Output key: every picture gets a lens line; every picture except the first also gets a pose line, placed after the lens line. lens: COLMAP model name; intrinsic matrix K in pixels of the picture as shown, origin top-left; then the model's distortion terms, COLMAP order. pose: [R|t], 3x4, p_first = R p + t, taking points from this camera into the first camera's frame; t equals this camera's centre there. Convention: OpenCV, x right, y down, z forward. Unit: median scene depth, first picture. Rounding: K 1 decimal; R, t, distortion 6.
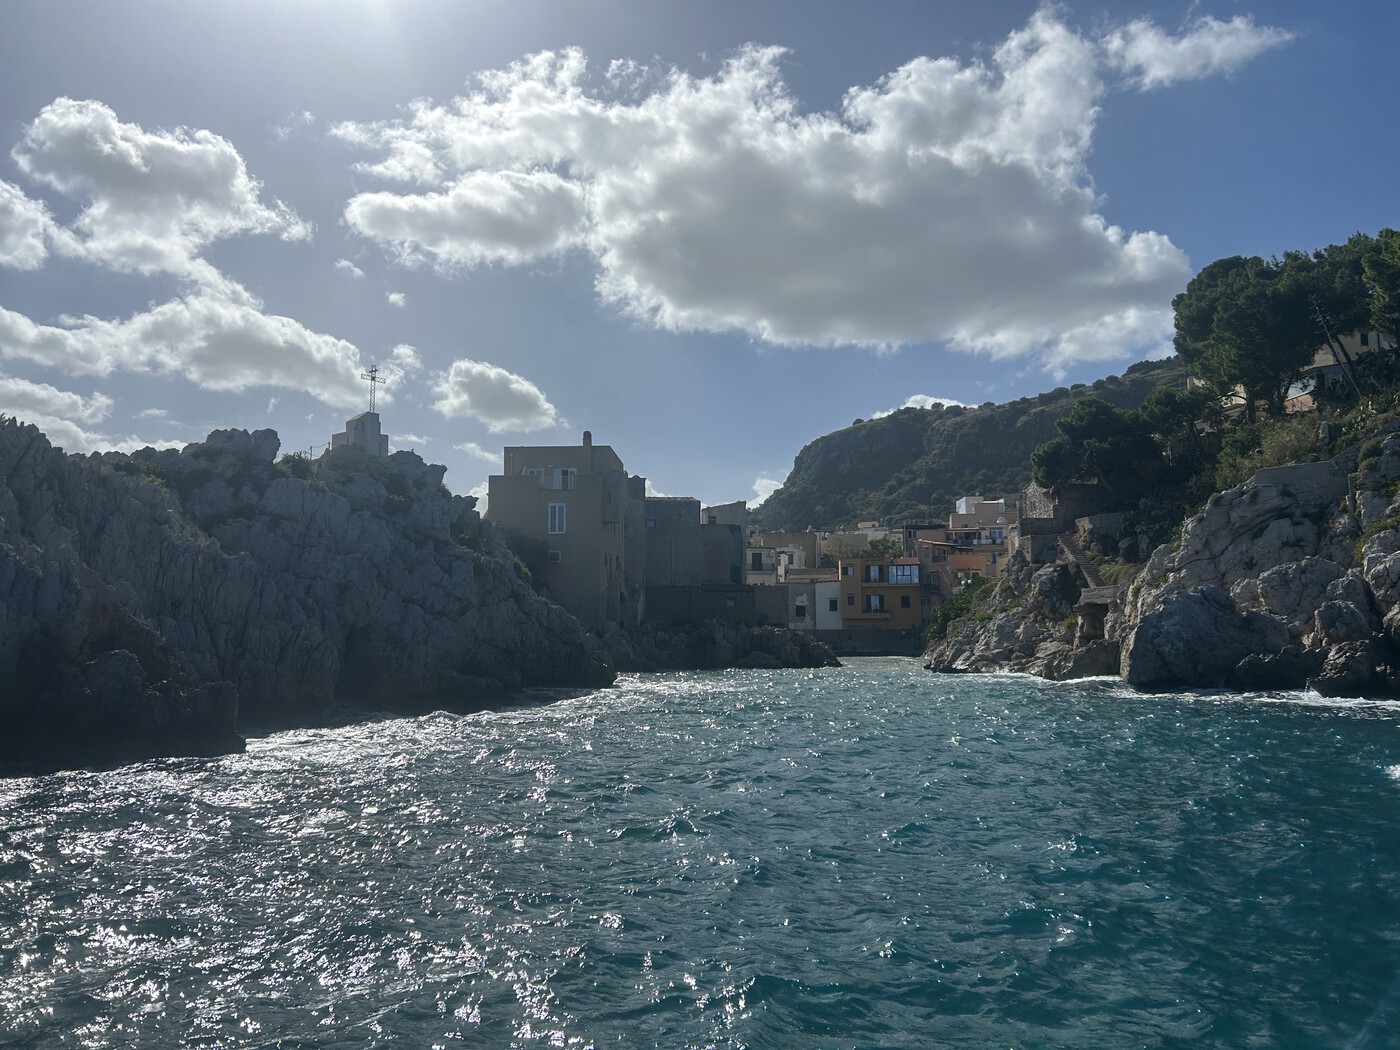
lens RADIAL K [[1057.6, 0, 693.5], [0, 1057.6, 529.4], [0, 0, 1]] dist [0.057479, -0.014663]
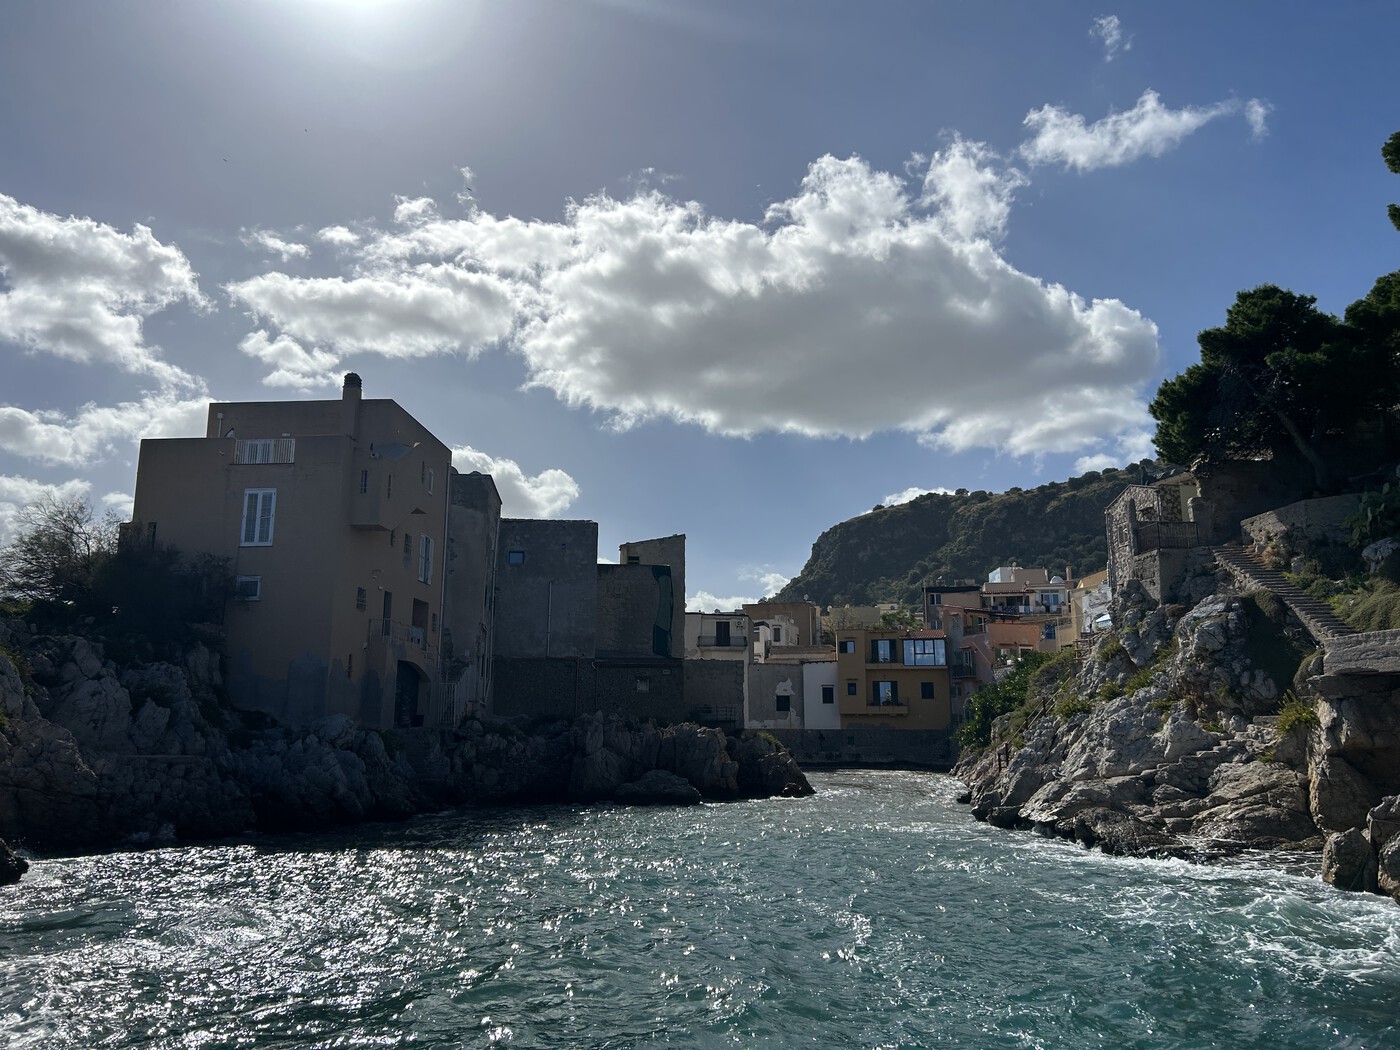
lens RADIAL K [[1057.6, 0, 704.1], [0, 1057.6, 524.2], [0, 0, 1]] dist [0.057479, -0.014663]
pose [[0.999912, 0.000870, -0.013228, 0.059880], [-0.002128, 0.995434, -0.095429, 0.025810], [0.013085, 0.095449, 0.995348, 0.279977]]
